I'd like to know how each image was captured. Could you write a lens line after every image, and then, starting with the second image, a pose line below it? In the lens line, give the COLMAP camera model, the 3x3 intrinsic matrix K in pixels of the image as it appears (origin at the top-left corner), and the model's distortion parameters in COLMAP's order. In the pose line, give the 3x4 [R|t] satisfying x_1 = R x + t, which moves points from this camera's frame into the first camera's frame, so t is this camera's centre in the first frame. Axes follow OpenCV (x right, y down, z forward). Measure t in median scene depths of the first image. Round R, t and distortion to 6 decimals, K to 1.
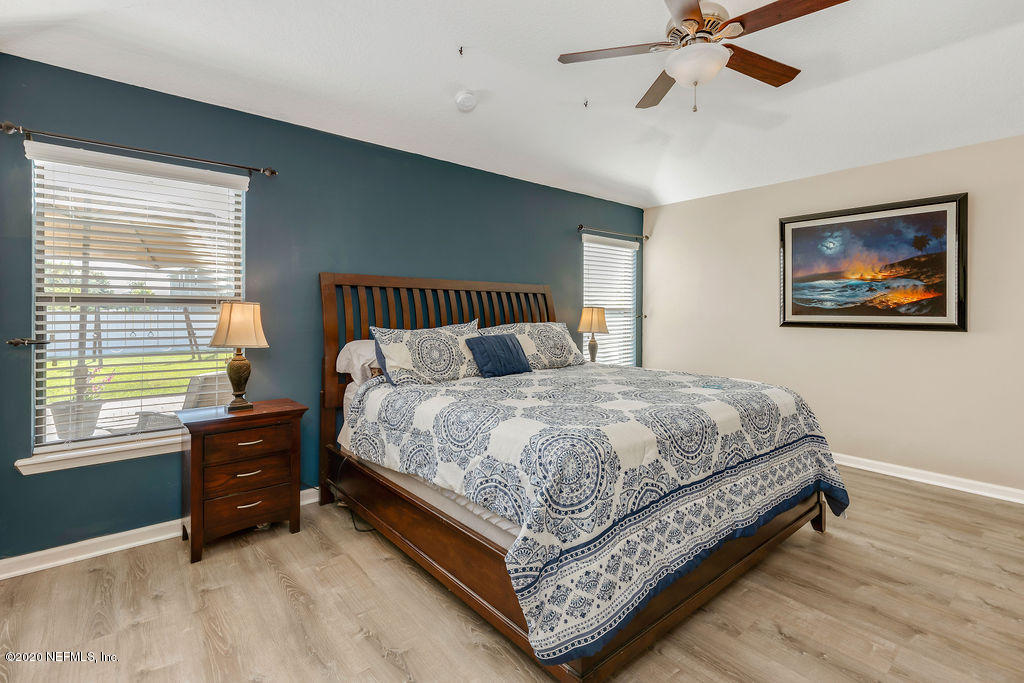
lens RADIAL K [[473.0, 0, 536.8], [0, 473.0, 316.0], [0, 0, 1]] dist [0.002976, 0.000900]
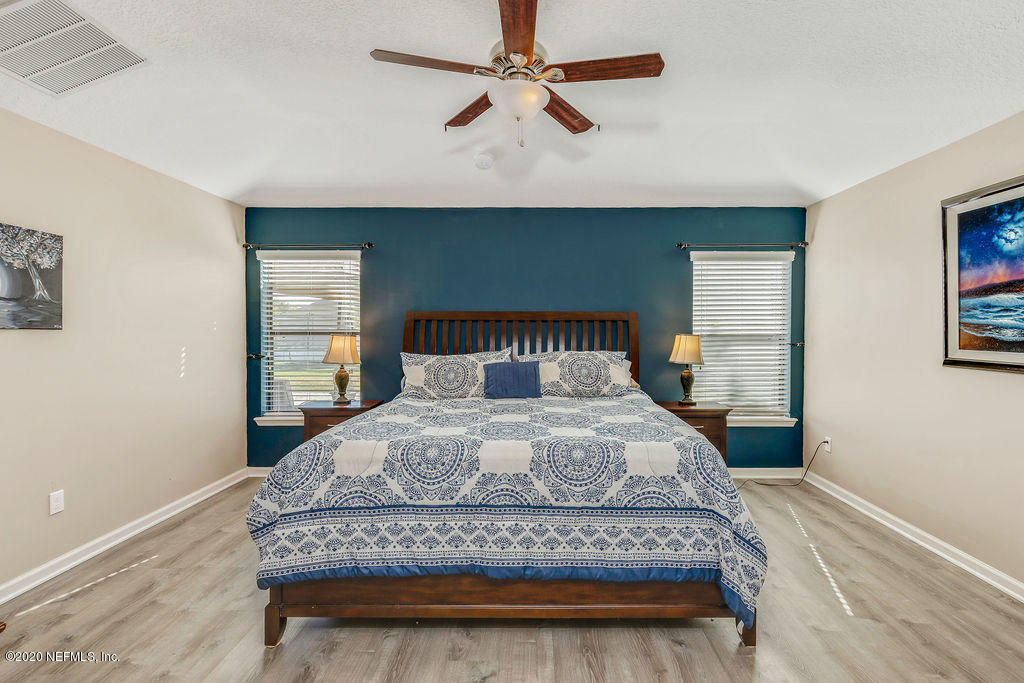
lens RADIAL K [[473.0, 0, 520.1], [0, 473.0, 335.7], [0, 0, 1]] dist [0.002976, 0.000900]
pose [[0.759500, 0.006231, -0.650478, 0.680416], [-0.002820, 0.999976, 0.006287, -0.030201], [0.650501, -0.002941, 0.759499, 0.168971]]
